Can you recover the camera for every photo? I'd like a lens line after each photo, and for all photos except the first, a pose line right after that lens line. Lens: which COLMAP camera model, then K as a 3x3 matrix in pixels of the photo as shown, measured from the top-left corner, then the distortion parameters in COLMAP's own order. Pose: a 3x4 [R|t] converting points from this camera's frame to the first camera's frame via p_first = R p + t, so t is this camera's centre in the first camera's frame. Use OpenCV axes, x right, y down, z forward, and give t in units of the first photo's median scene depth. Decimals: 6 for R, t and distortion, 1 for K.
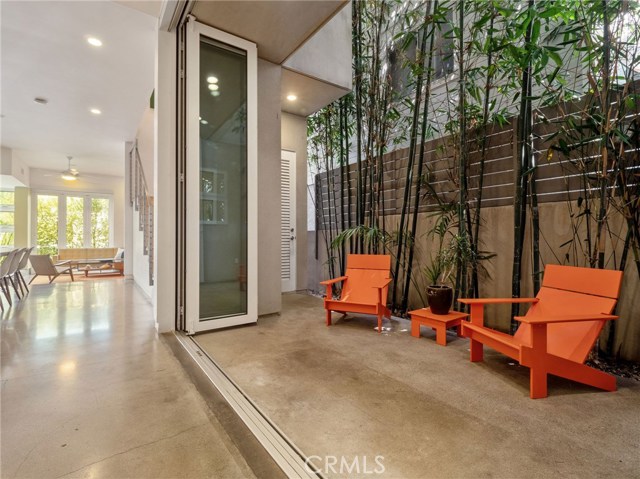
lens RADIAL K [[307.7, 0, 316.8], [0, 307.7, 236.2], [0, 0, 1]] dist [0.001293, -0.000782]
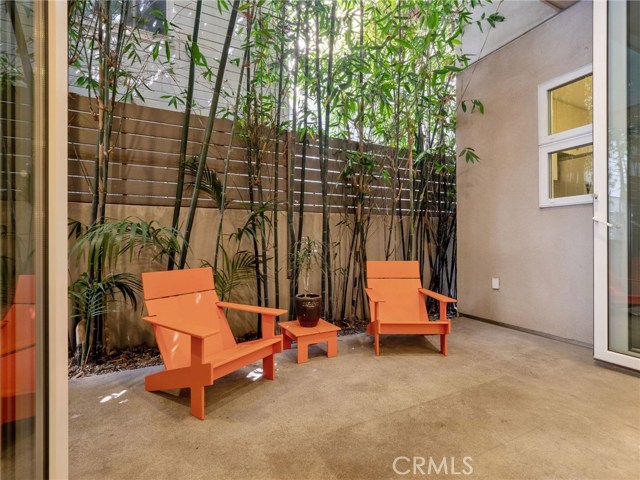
lens RADIAL K [[307.7, 0, 316.8], [0, 307.7, 236.7], [0, 0, 1]] dist [0.001293, -0.000782]
pose [[0.163245, 0.019112, 0.986400, -0.646690], [-0.001738, 0.999816, -0.019085, 0.013458], [-0.986584, 0.001402, 0.163248, 1.120921]]
